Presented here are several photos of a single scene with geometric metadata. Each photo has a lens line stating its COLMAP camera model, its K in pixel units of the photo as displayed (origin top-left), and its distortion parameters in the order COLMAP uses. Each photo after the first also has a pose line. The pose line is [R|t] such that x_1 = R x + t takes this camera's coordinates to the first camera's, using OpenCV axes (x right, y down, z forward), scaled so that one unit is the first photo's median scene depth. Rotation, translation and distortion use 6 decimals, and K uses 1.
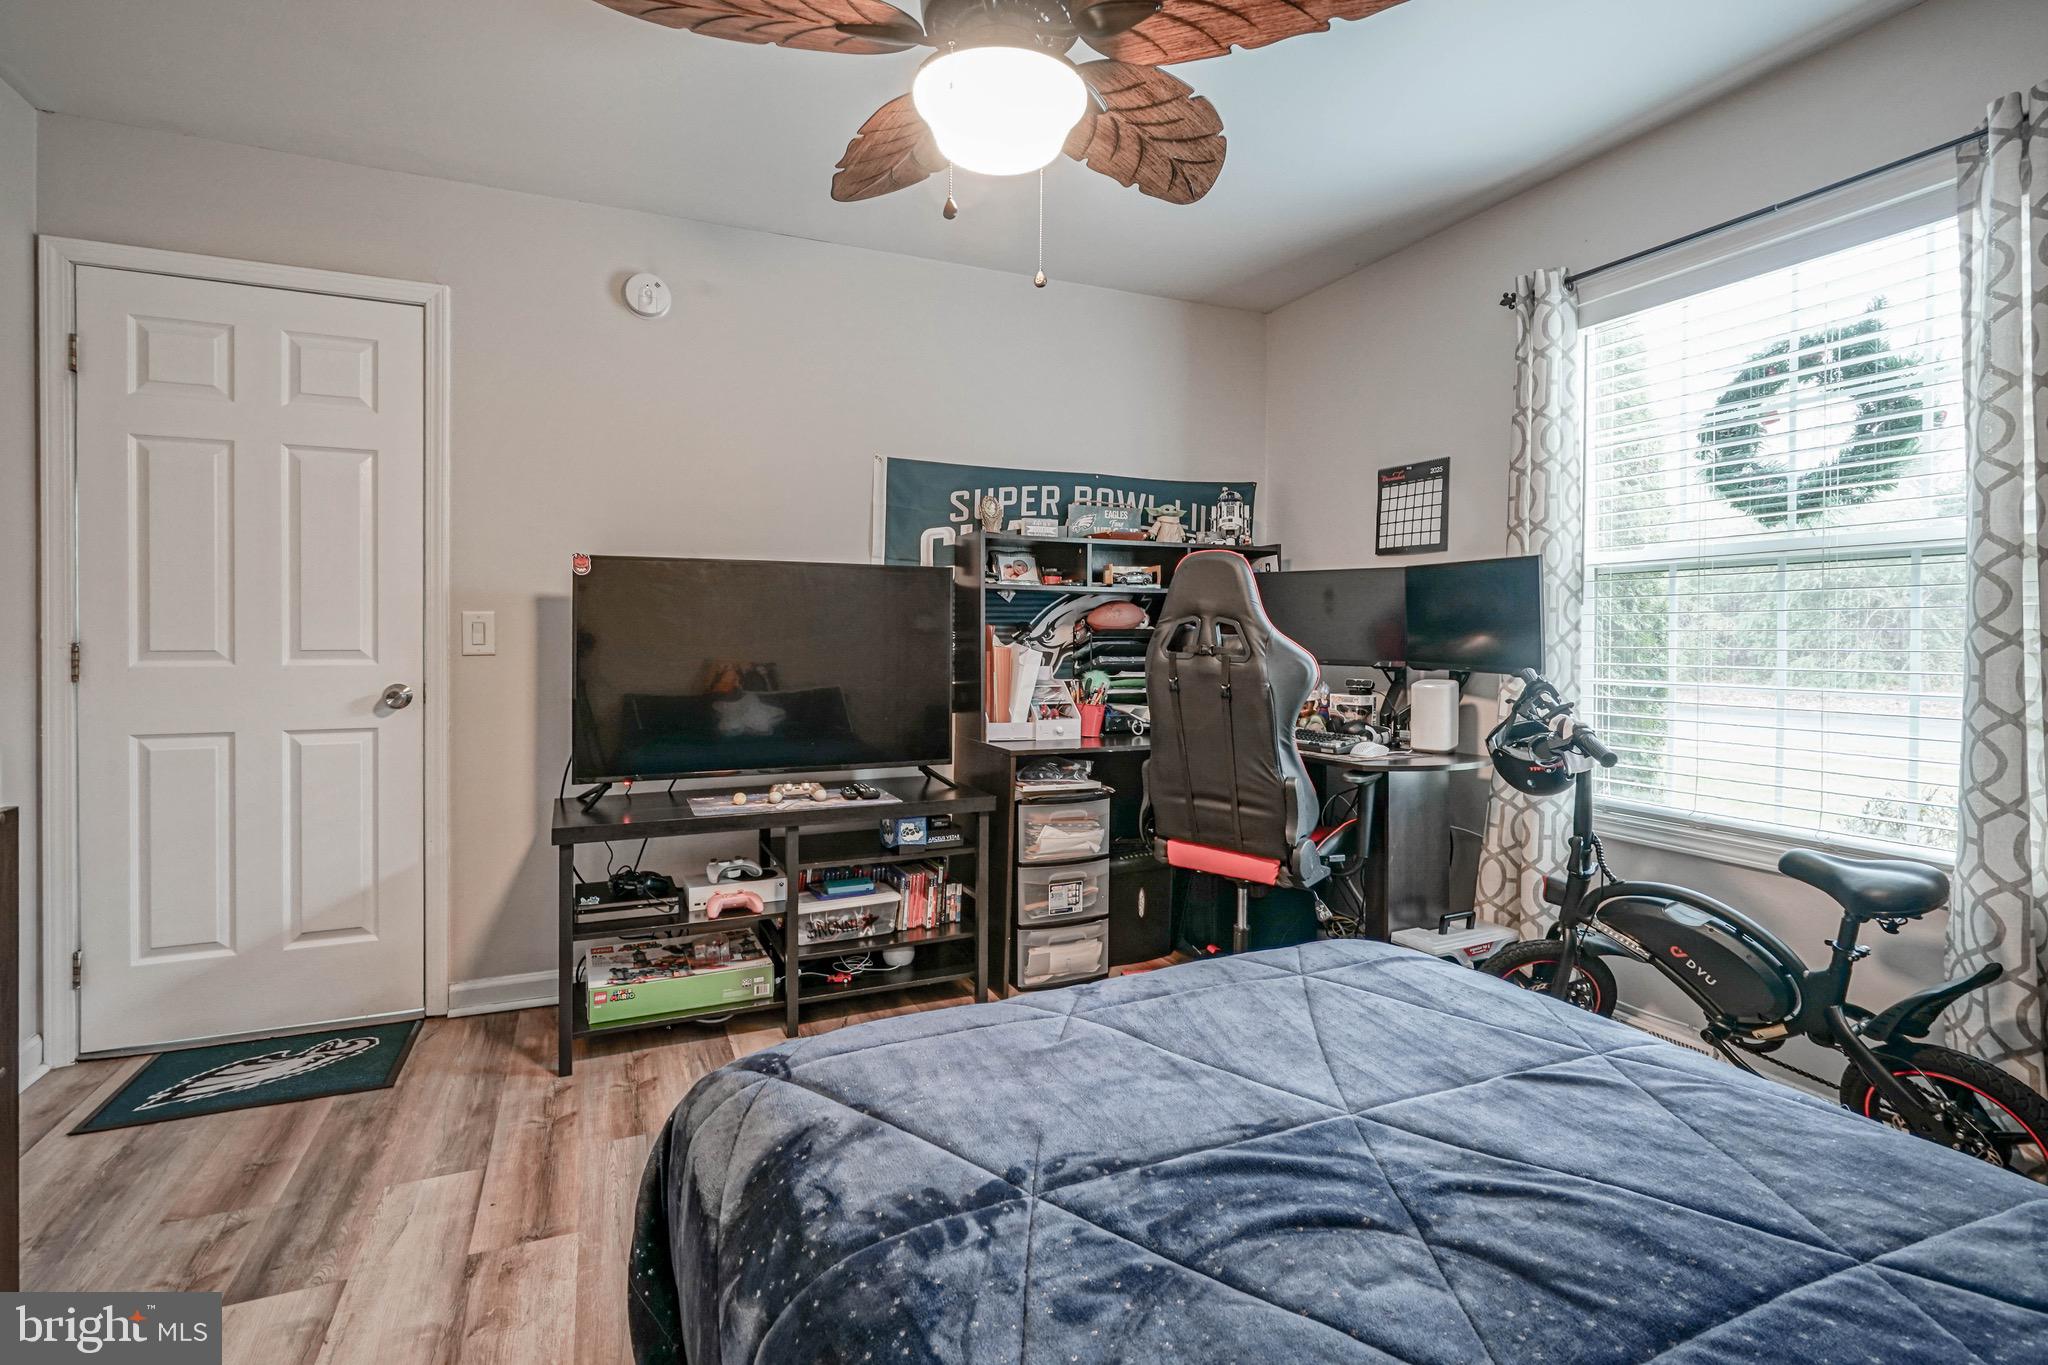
lens RADIAL K [[948.5, 0, 1007.8], [0, 948.5, 641.5], [0, 0, 1]] dist [-0.001300, 0.002219]
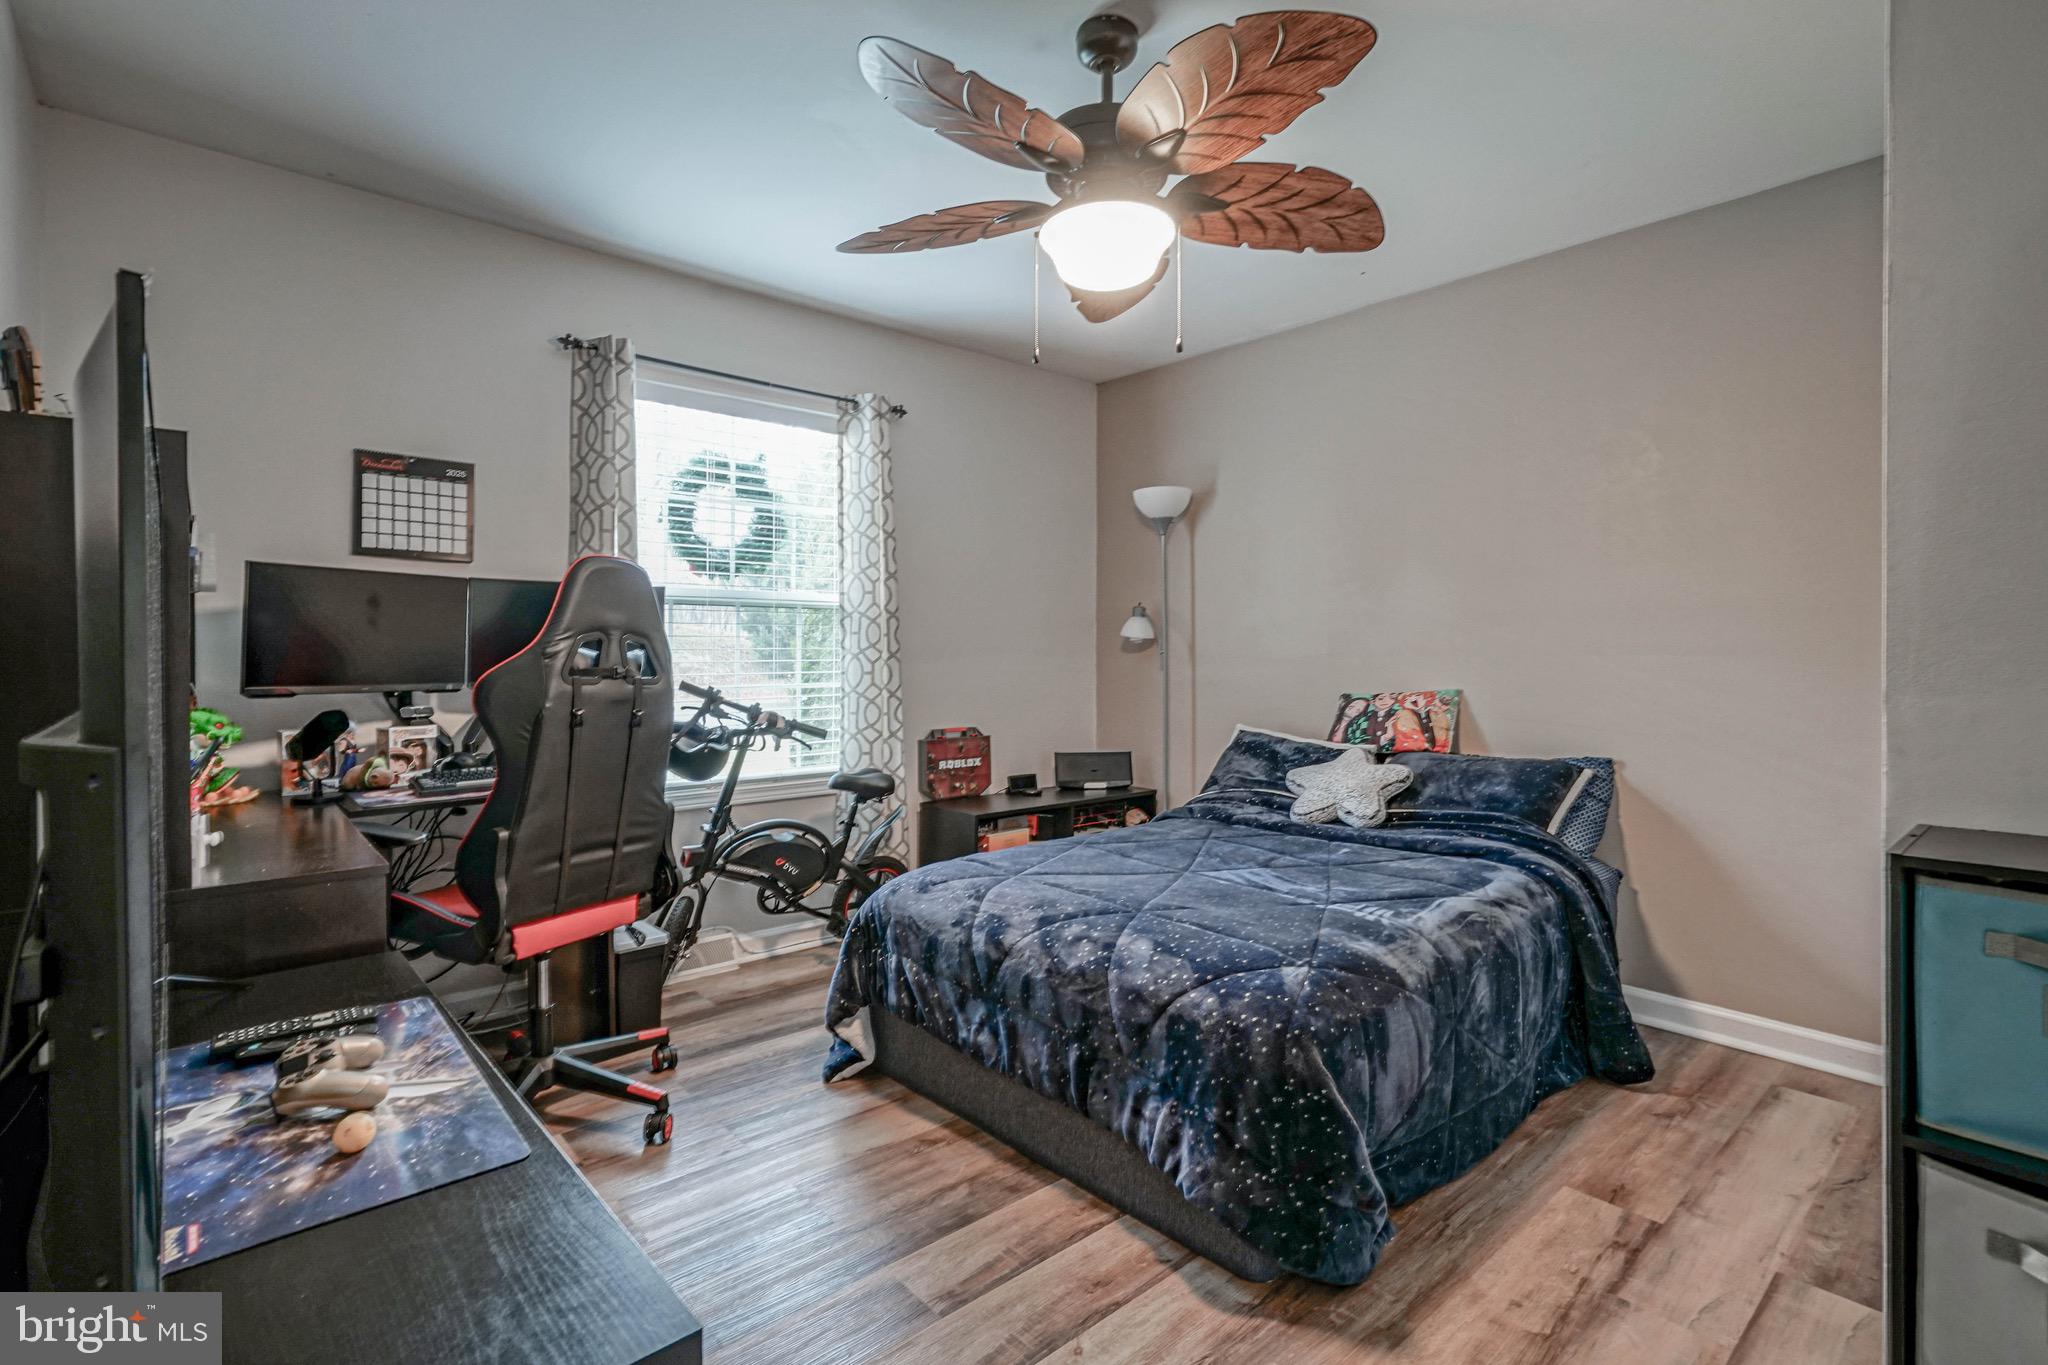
lens RADIAL K [[948.5, 0, 1021.7], [0, 948.5, 669.6], [0, 0, 1]] dist [-0.001300, 0.002219]
pose [[-0.318113, -0.008938, 0.948011, -0.591944], [0.018582, 0.999705, 0.015660, 0.004076], [-0.947871, 0.022598, -0.317853, 0.781163]]
